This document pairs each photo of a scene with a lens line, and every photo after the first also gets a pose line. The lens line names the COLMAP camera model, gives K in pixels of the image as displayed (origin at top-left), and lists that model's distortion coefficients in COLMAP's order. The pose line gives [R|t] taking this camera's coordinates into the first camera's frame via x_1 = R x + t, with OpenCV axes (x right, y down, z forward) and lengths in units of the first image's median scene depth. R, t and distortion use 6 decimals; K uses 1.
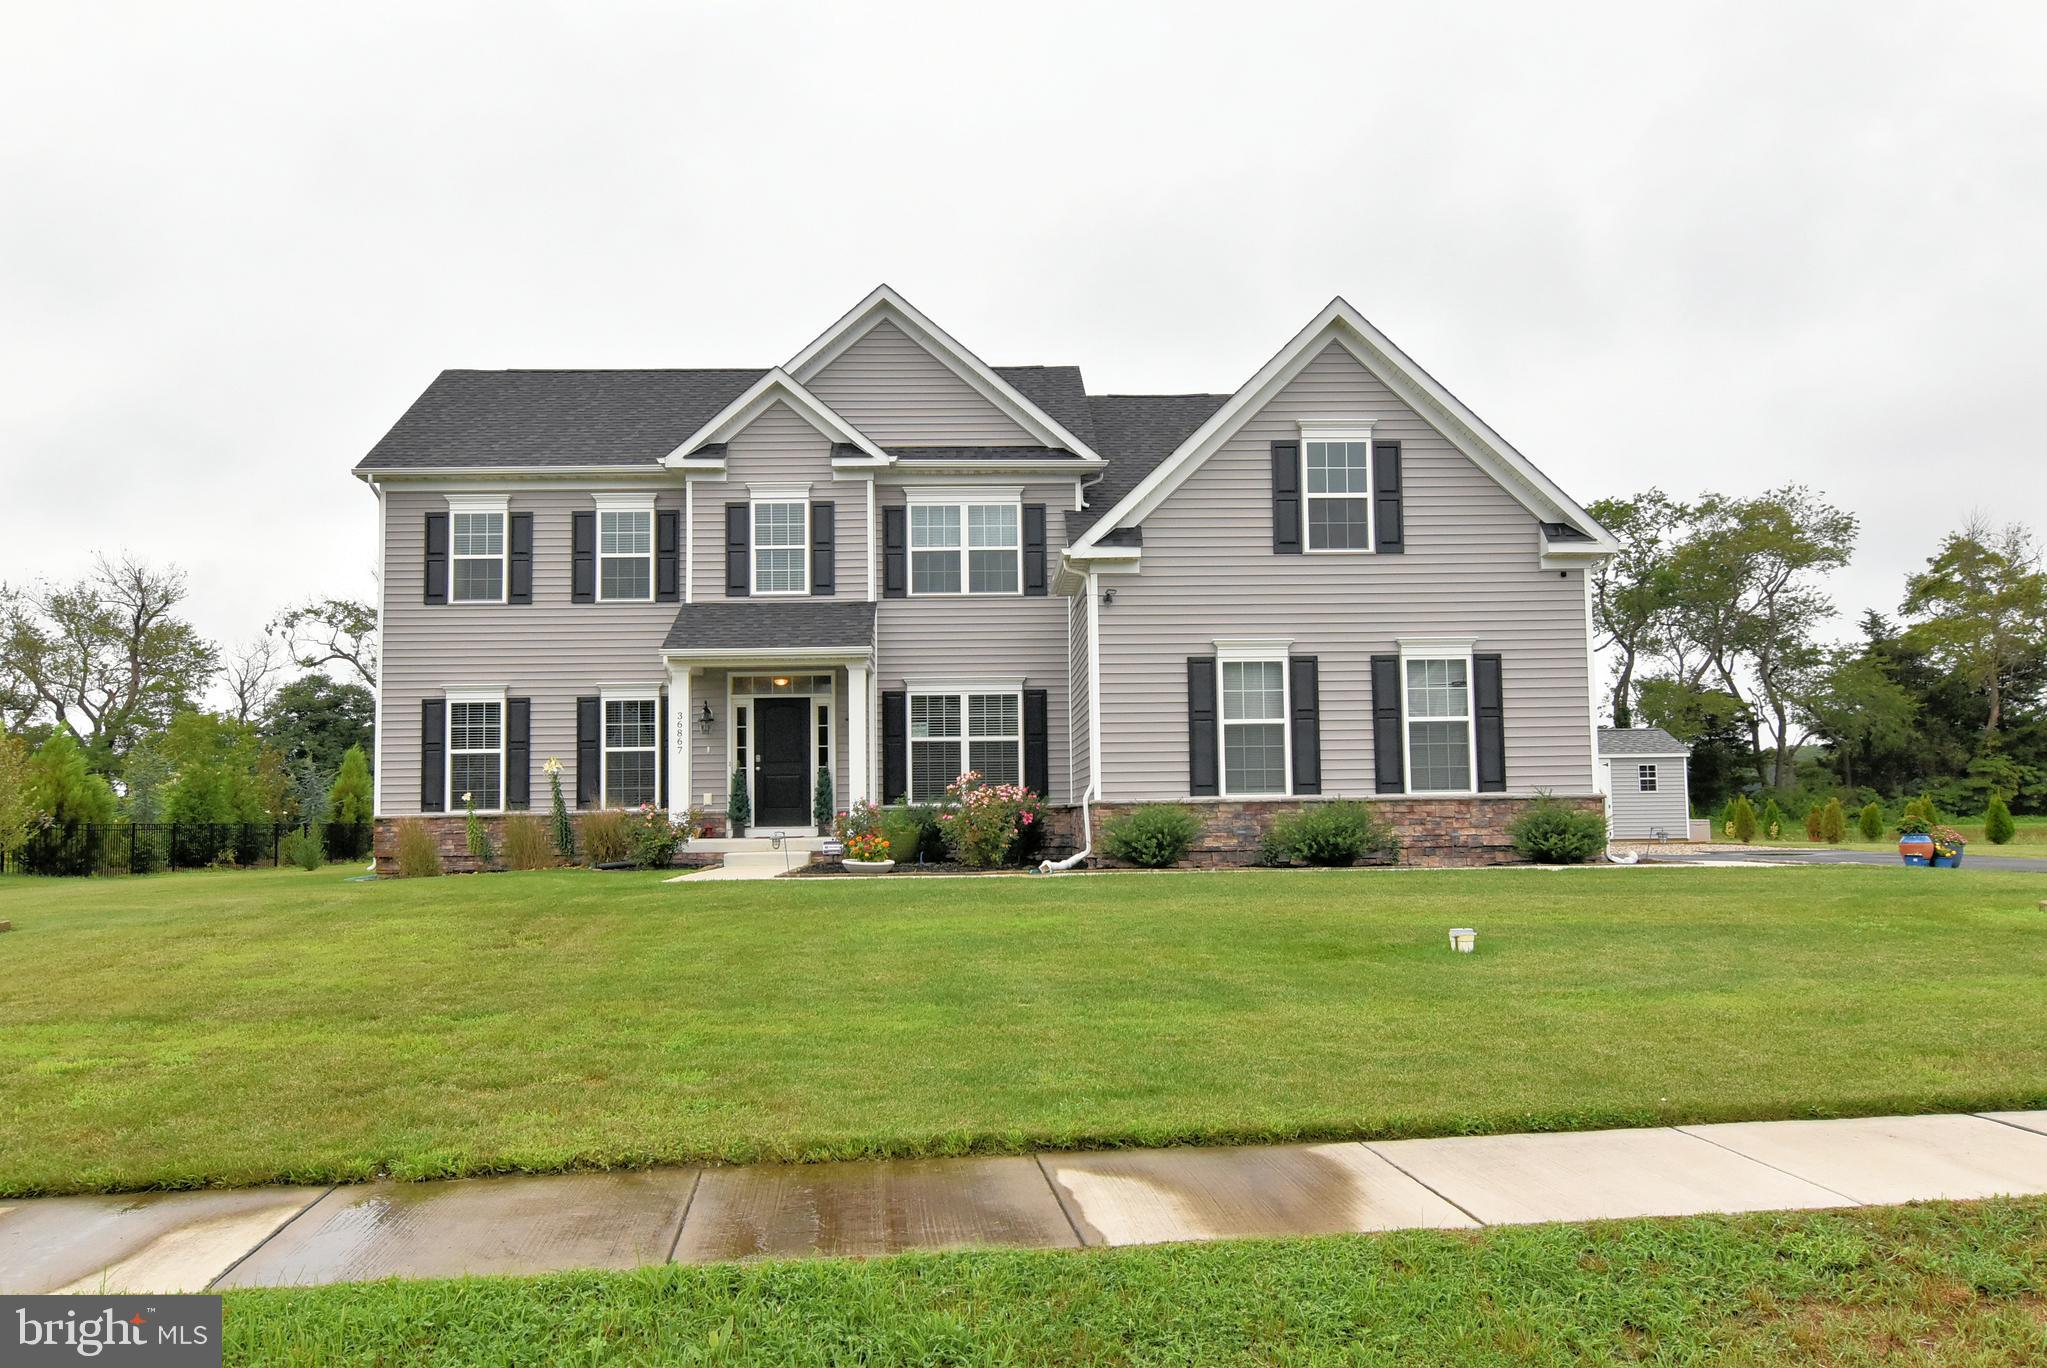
lens RADIAL K [[1556.4, 0, 1070.1], [0, 1556.4, 707.7], [0, 0, 1]] dist [0.001033, -0.004040]
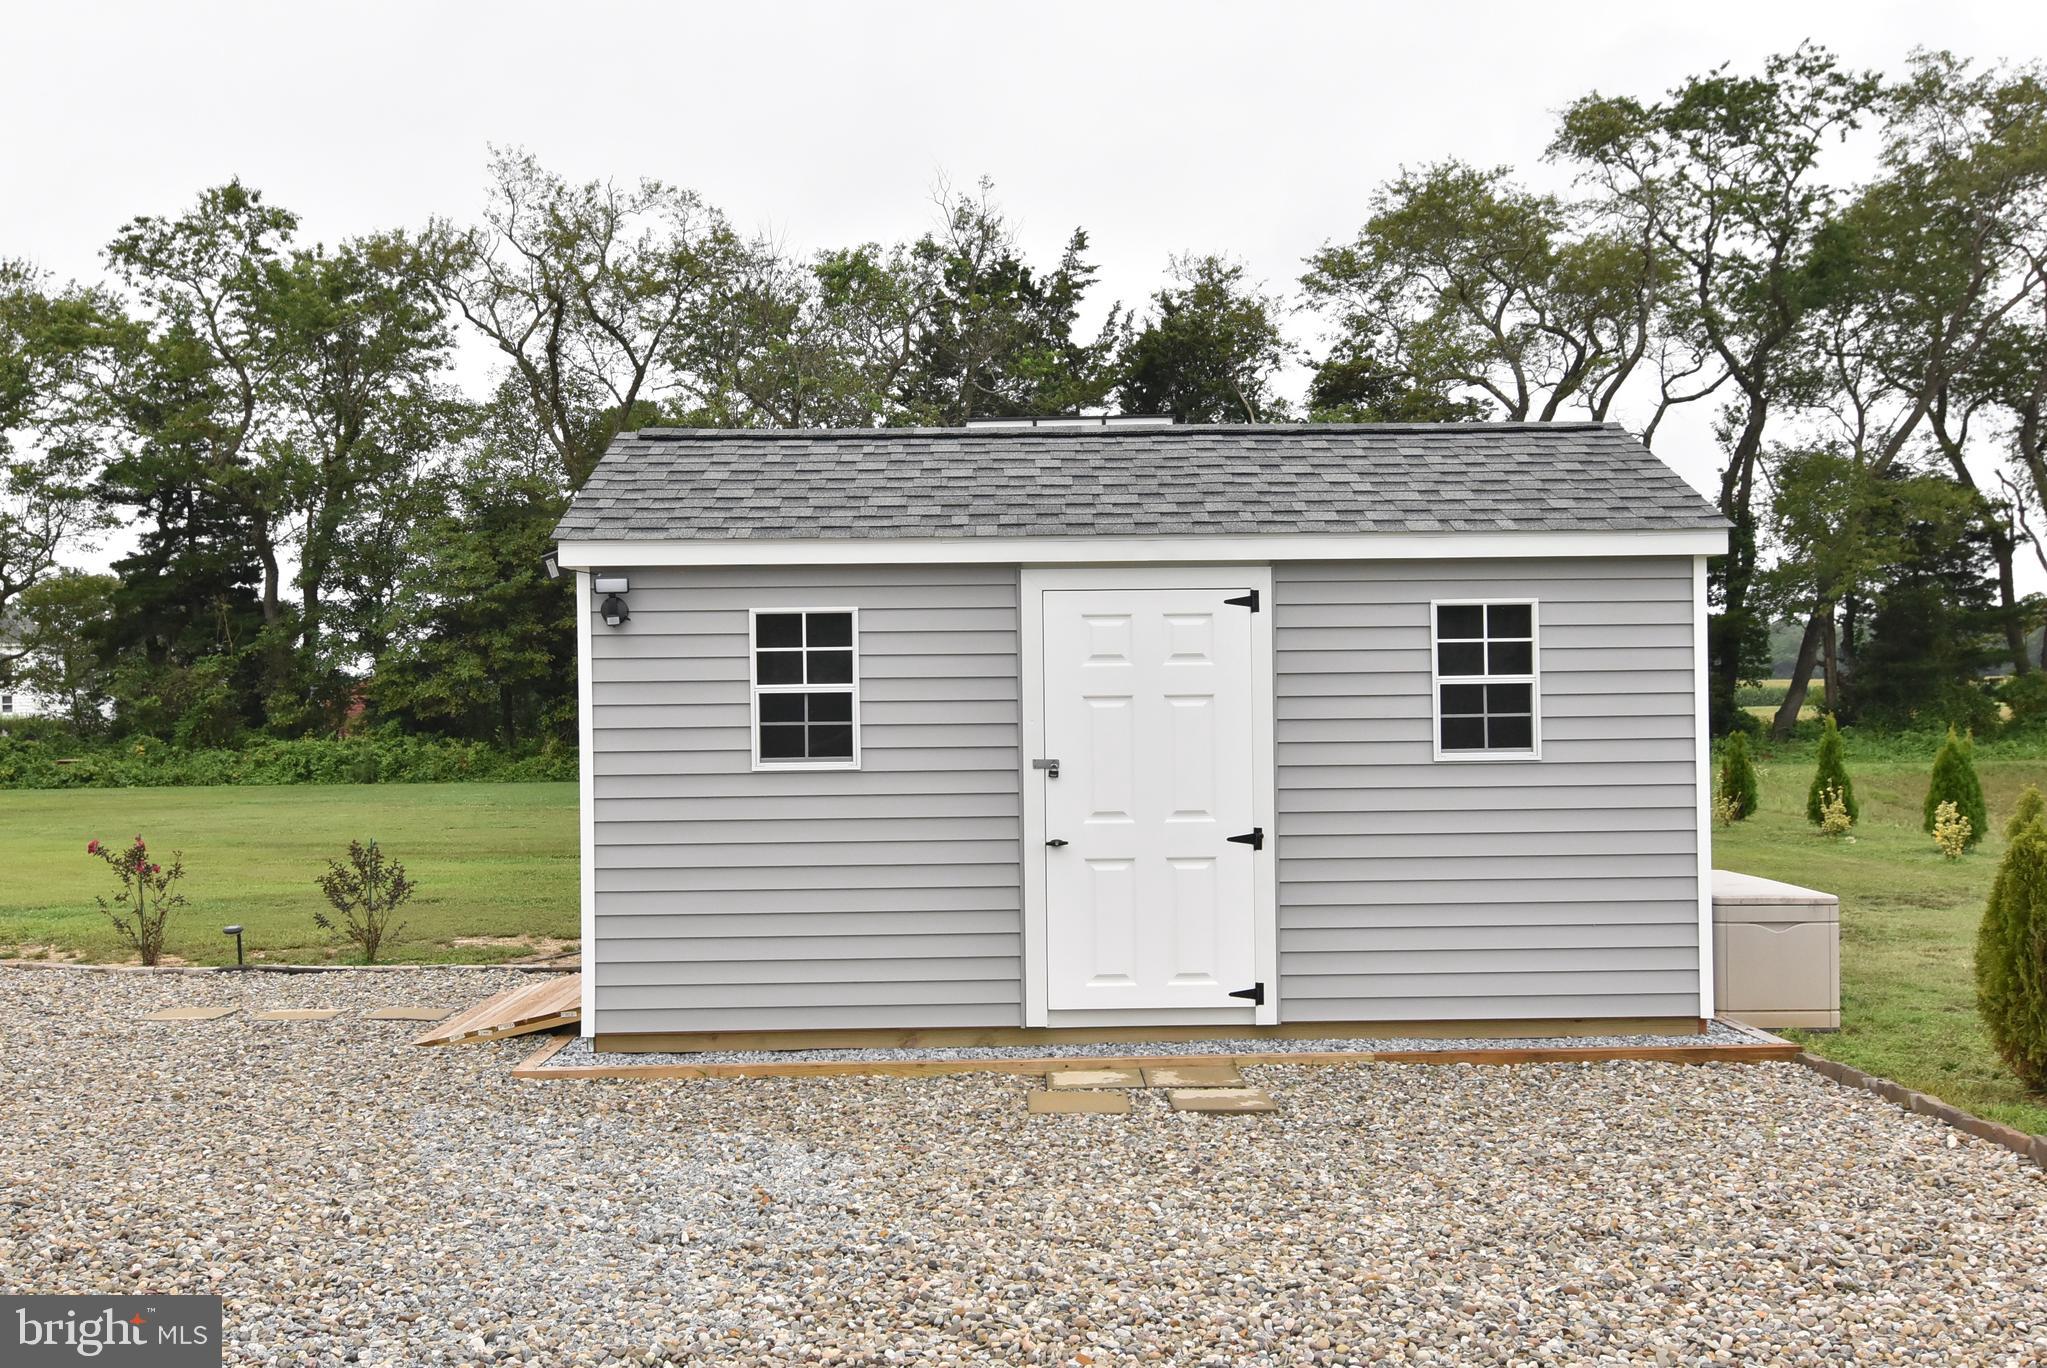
lens RADIAL K [[2074.2, 0, 1030.9], [0, 2074.2, 690.2], [0, 0, 1]] dist [0.009893, 0.000000]
pose [[0.999864, 0.001020, -0.016452, 0.527804], [0.000059, 0.997858, 0.065410, 0.051373], [0.016484, -0.065402, 0.997723, 1.249991]]
